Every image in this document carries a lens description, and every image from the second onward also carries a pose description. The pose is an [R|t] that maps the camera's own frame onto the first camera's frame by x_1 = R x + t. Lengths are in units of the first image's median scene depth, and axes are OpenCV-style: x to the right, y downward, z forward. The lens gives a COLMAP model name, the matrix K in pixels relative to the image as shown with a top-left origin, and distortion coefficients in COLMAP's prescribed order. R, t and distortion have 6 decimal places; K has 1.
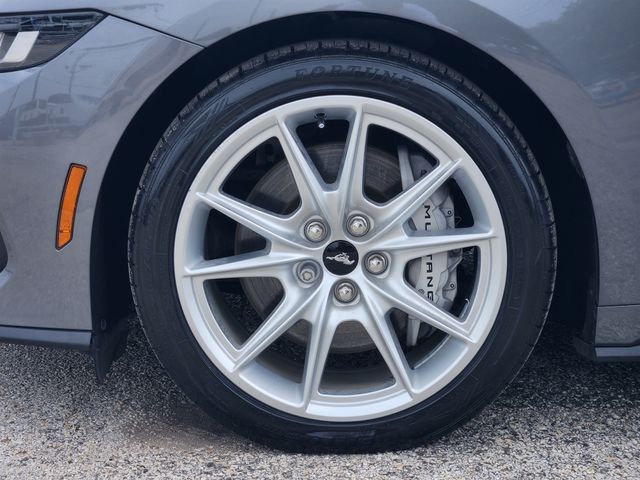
lens RADIAL K [[1229.9, 0, 320.0], [0, 1229.9, 240.0], [0, 0, 1]] dist [-0.639135, 5.799024]
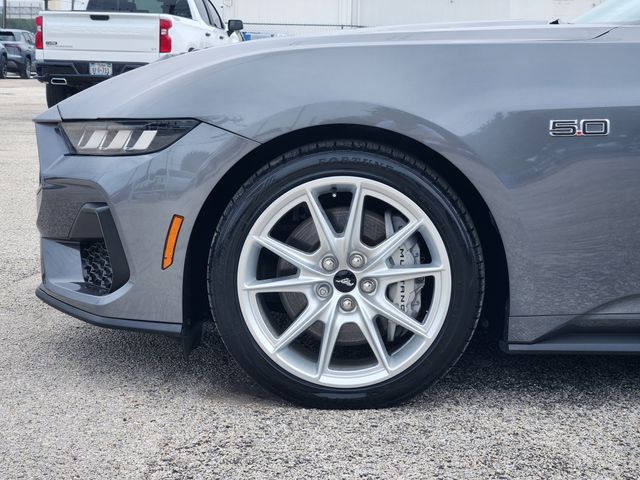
lens RADIAL K [[1229.9, 0, 320.0], [0, 1229.9, 240.0], [0, 0, 1]] dist [-0.639135, 5.799024]
pose [[0.998882, 0.028830, -0.037474, 0.042351], [-0.030933, 0.997906, -0.056805, 0.052018], [0.035758, 0.057900, 0.997682, -0.552638]]
